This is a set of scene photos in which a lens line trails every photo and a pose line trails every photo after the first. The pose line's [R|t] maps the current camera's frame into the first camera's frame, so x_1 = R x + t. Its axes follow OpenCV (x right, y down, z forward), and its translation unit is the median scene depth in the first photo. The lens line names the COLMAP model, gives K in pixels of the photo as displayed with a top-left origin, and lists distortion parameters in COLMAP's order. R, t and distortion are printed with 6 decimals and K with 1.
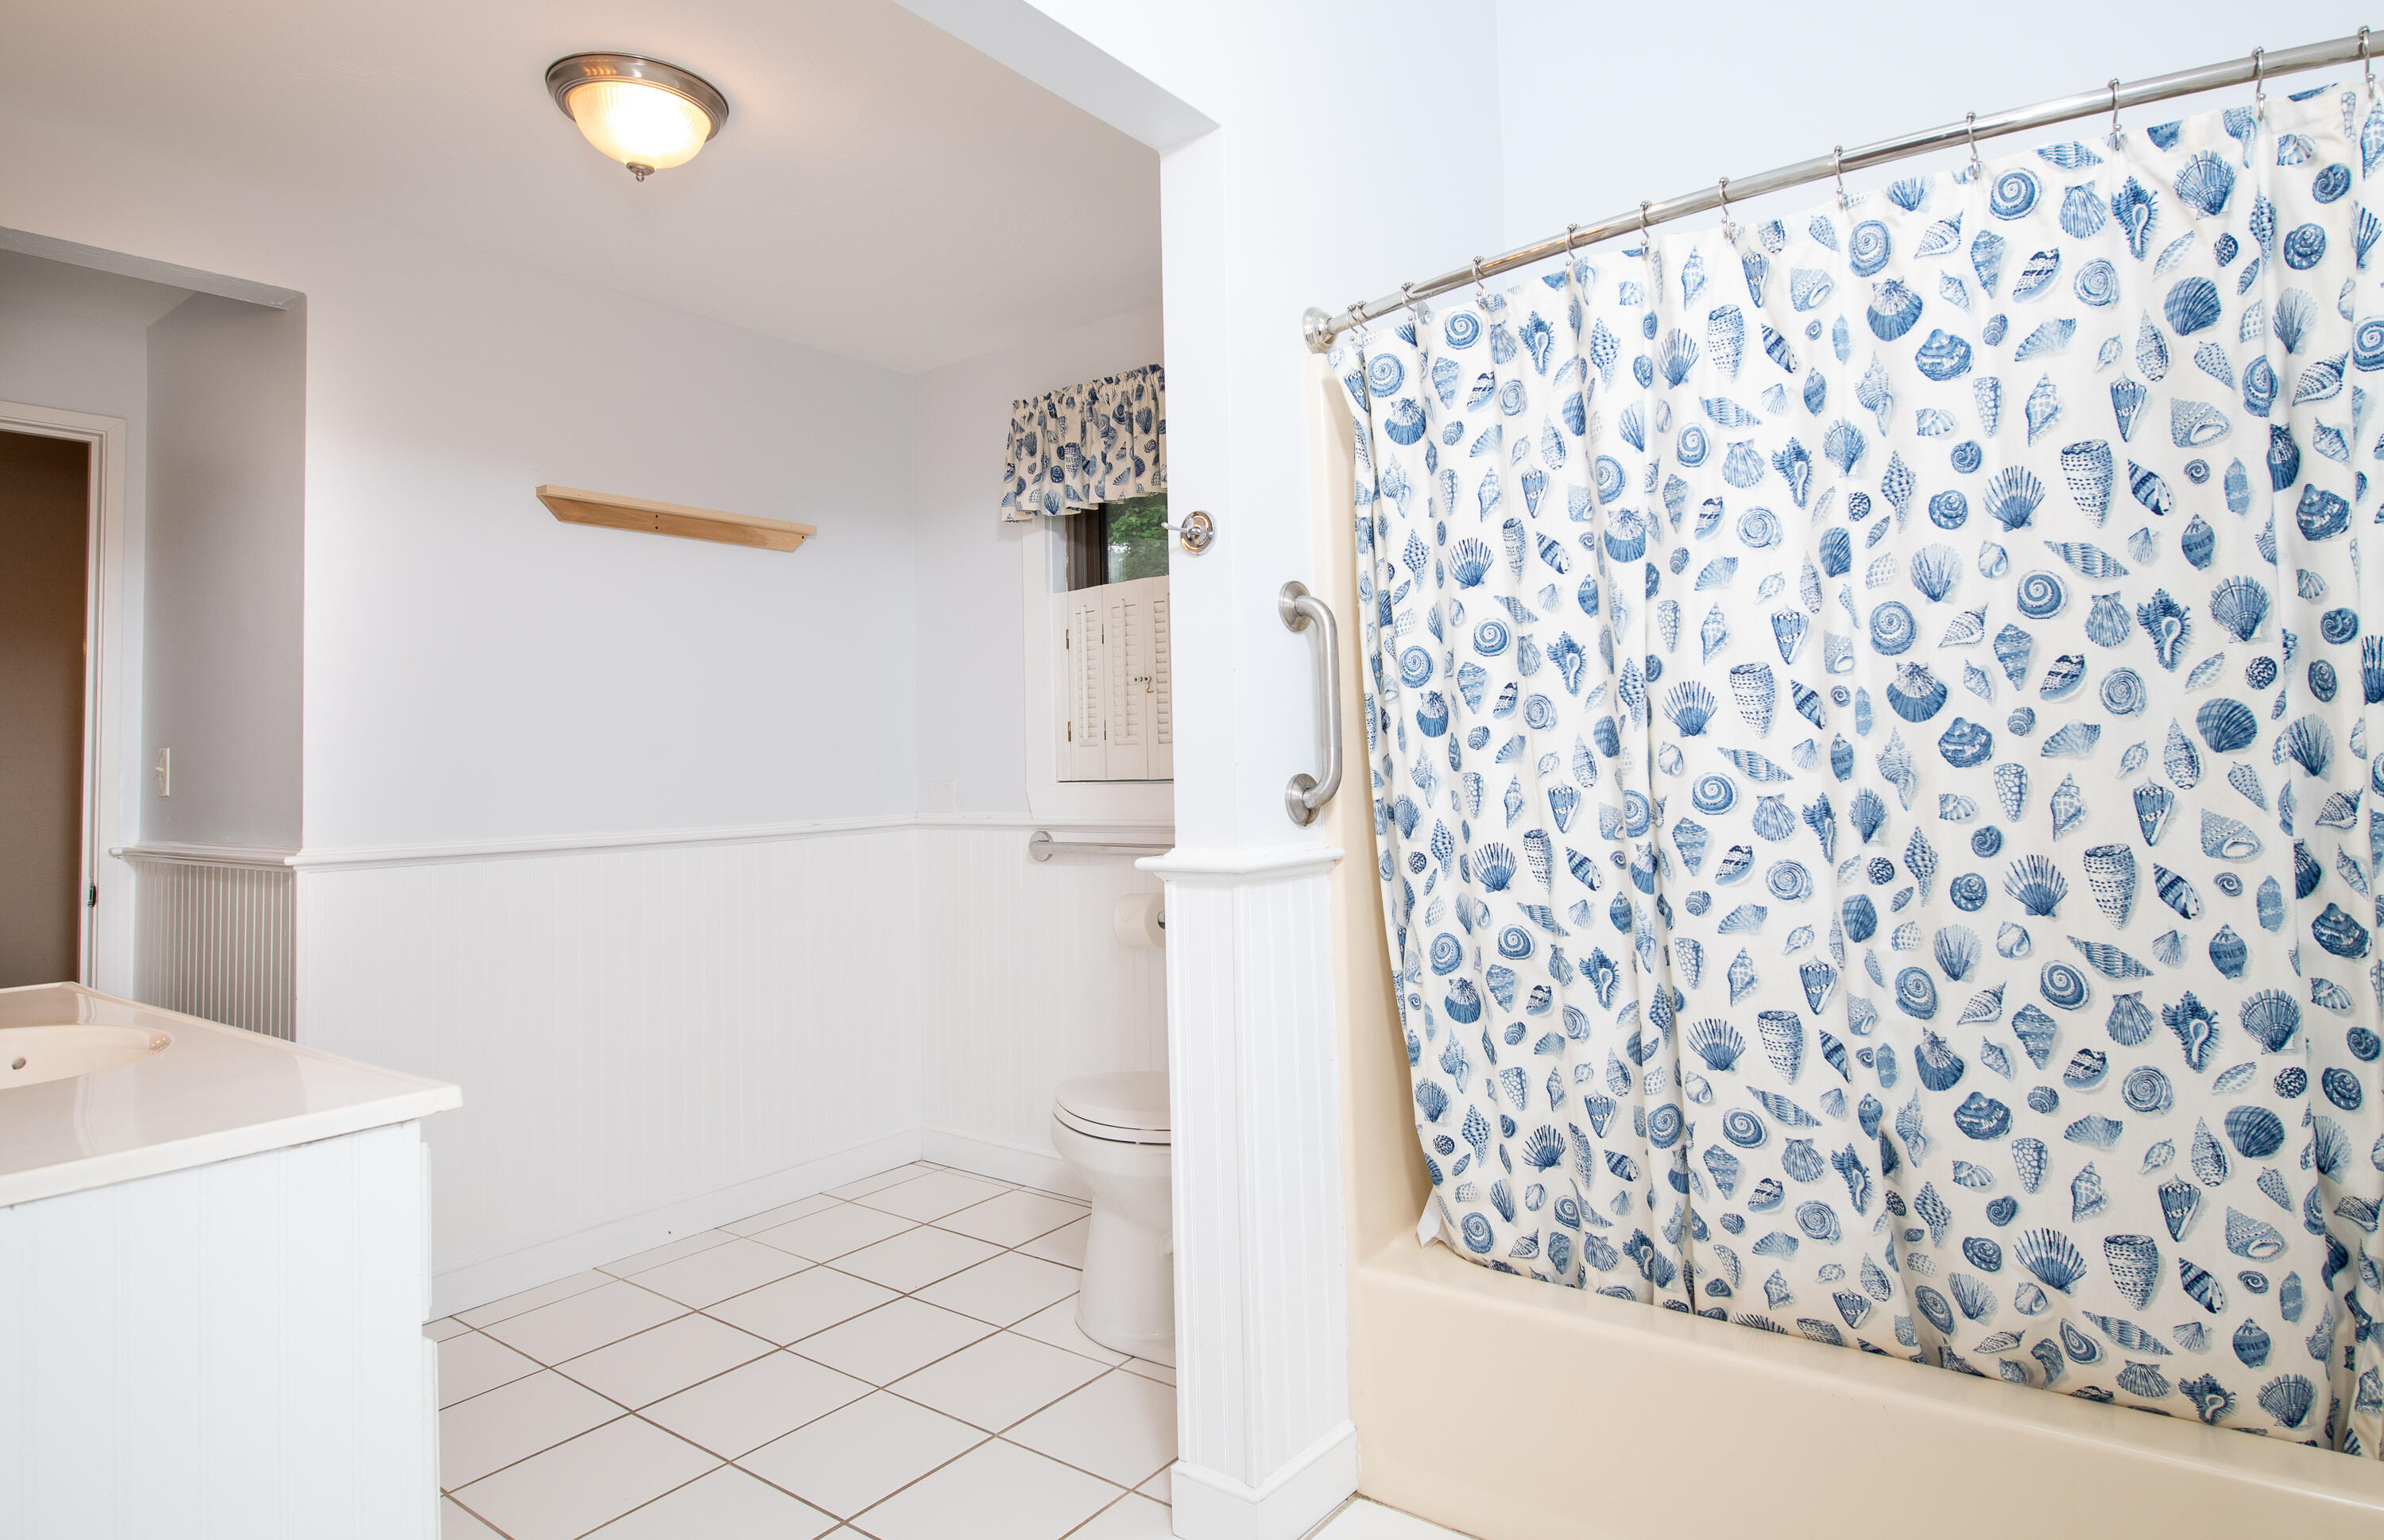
lens RADIAL K [[1284.1, 0, 1188.0], [0, 1284.1, 754.7], [0, 0, 1]] dist [-0.002993, -0.000499]
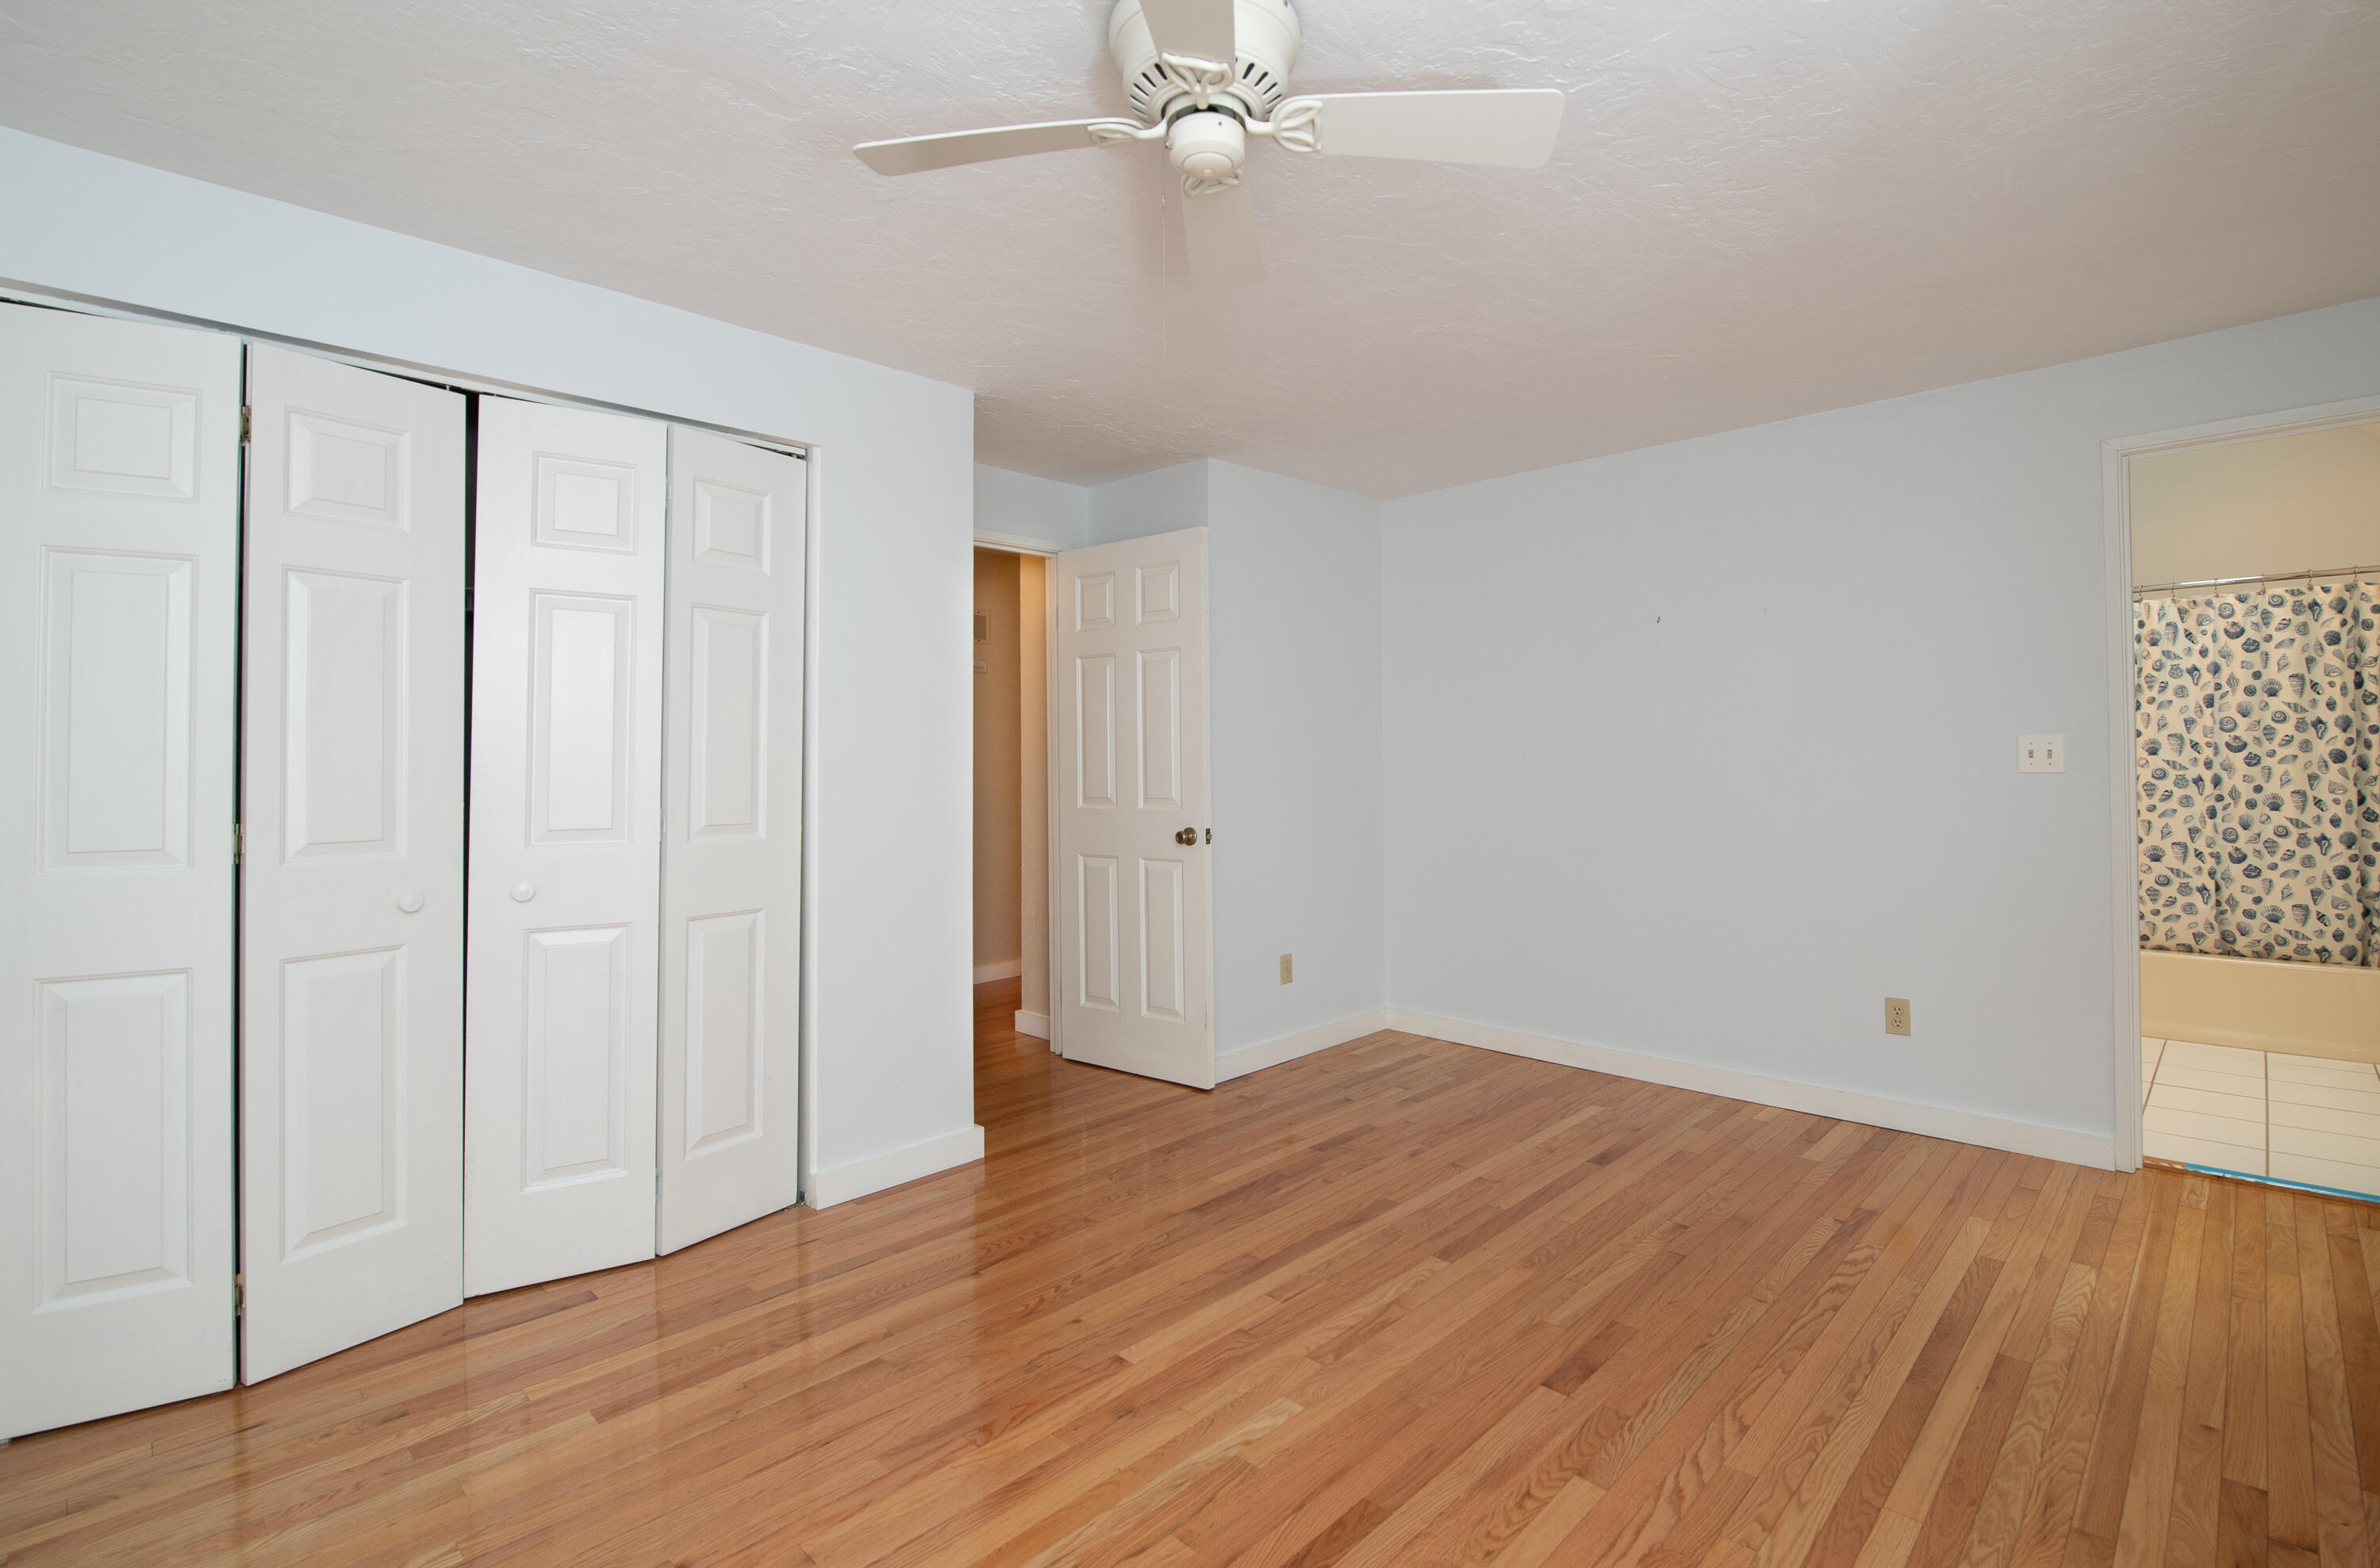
lens RADIAL K [[1137.2, 0, 1193.4], [0, 1137.2, 770.1], [0, 0, 1]] dist [0.002091, 0.000239]
pose [[0.996794, 0.017183, -0.078142, -1.959732], [-0.015361, 0.999597, 0.023853, -0.009955], [0.078520, -0.022576, 0.996657, -2.233625]]
